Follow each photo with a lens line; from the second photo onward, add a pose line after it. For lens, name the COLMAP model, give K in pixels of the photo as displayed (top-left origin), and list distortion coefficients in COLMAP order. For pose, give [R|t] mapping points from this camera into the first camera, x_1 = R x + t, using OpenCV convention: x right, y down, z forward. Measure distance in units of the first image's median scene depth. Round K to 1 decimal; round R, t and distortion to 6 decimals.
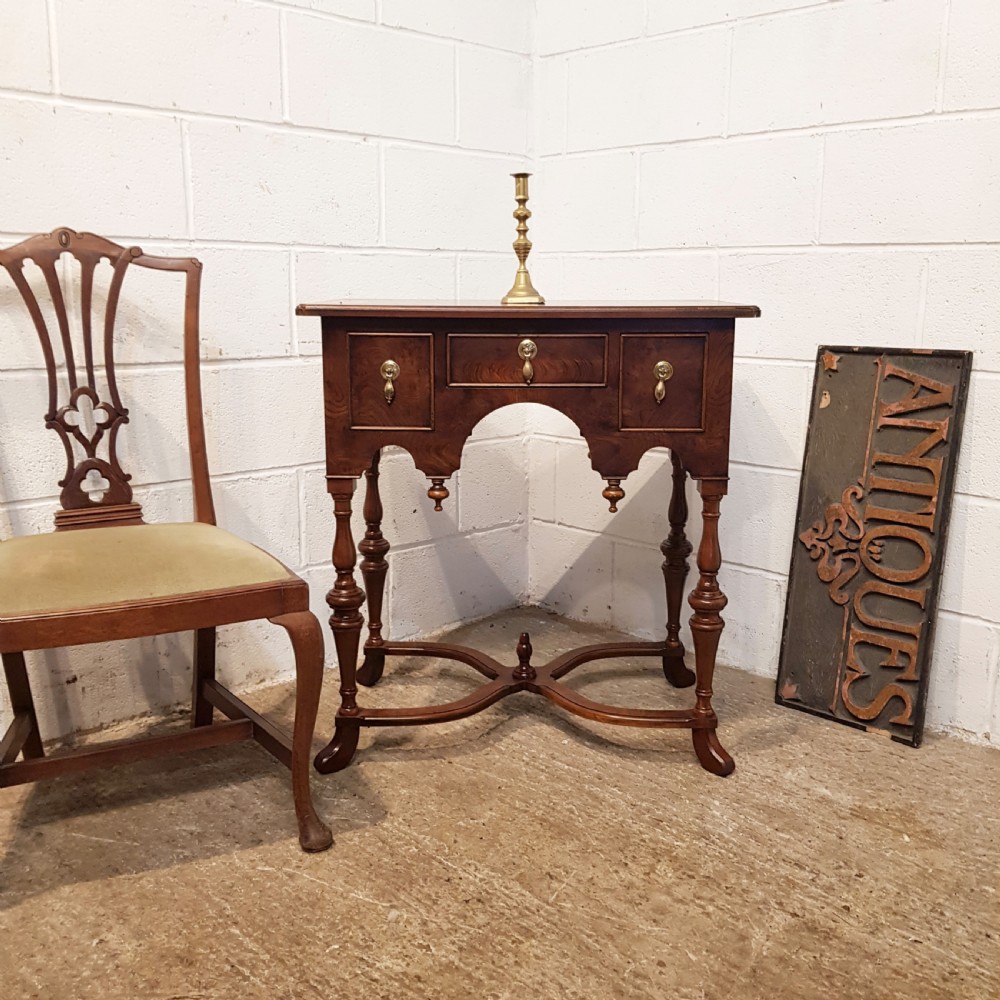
lens RADIAL K [[1032.4, 0, 509.1], [0, 1032.4, 495.4], [0, 0, 1]] dist [0.137527, -0.286784]
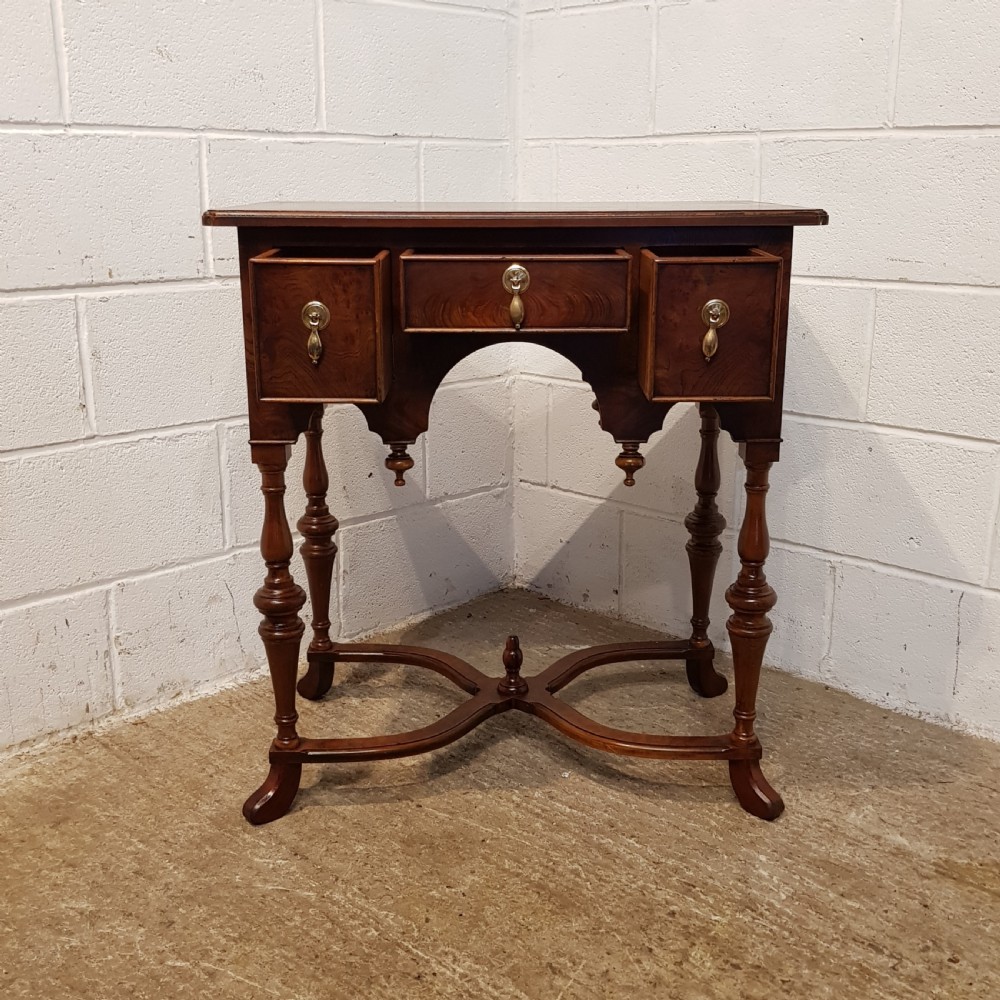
lens RADIAL K [[1196.9, 0, 505.9], [0, 1196.9, 502.3], [0, 0, 1]] dist [0.122090, -0.243344]
pose [[0.999802, -0.008606, 0.017914, -0.006407], [0.007507, 0.998137, 0.060552, -0.025794], [-0.018402, -0.060406, 0.998004, 0.120492]]
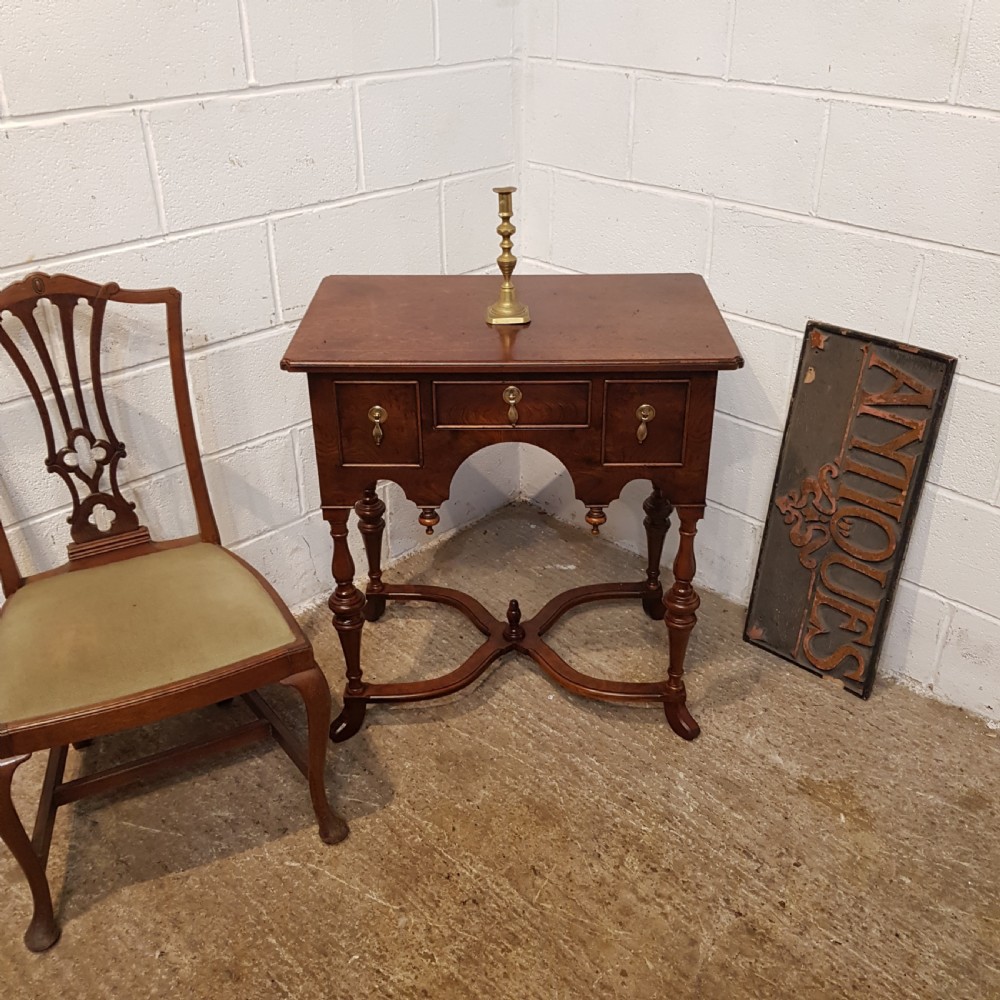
lens RADIAL K [[1032.4, 0, 509.1], [0, 1032.4, 495.4], [0, 0, 1]] dist [0.137527, -0.286784]
pose [[0.999940, -0.010801, -0.001745, 0.015012], [0.010817, 0.952055, 0.305736, -0.347363], [-0.001641, -0.305736, 0.952115, 0.006354]]
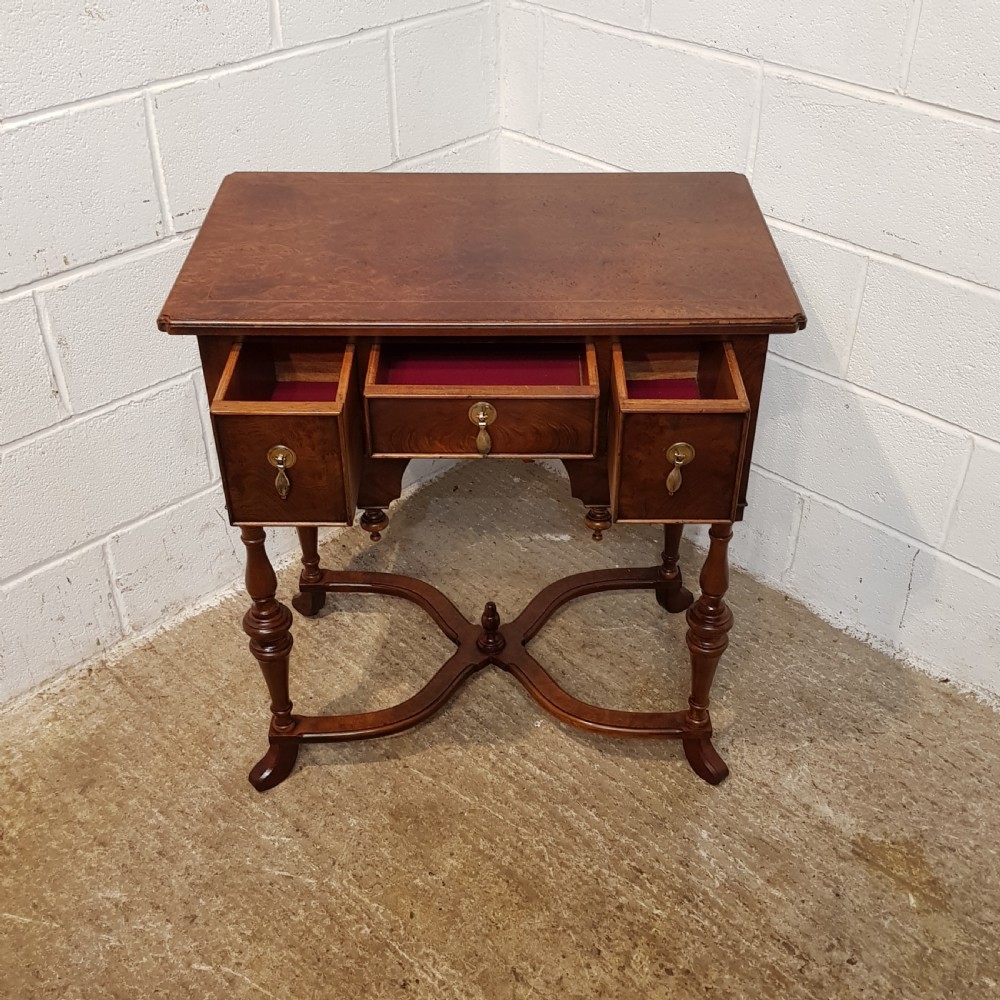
lens RADIAL K [[1196.0, 0, 518.1], [0, 1196.0, 504.0], [0, 0, 1]] dist [0.138892, -0.302002]
pose [[0.999755, -0.012768, 0.018099, 0.023913], [0.003981, 0.907406, 0.420235, -0.395703], [-0.021789, -0.420060, 0.907235, 0.183675]]
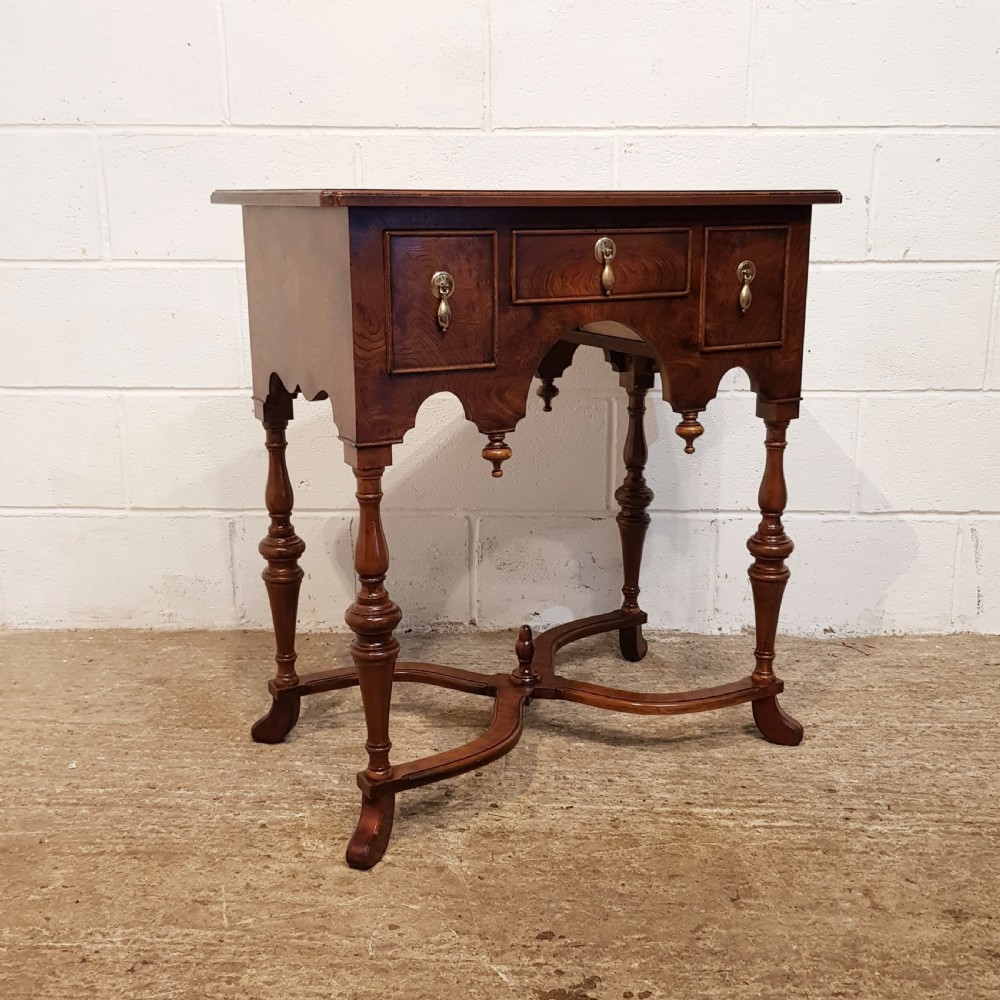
lens RADIAL K [[1201.1, 0, 500.0], [0, 1201.1, 514.5], [0, 0, 1]] dist [0.120817, -0.259781]
pose [[0.873961, -0.127088, 0.469085, -0.477400], [0.102122, 0.991677, 0.078406, -0.025182], [-0.475145, -0.020619, 0.879666, 0.246362]]
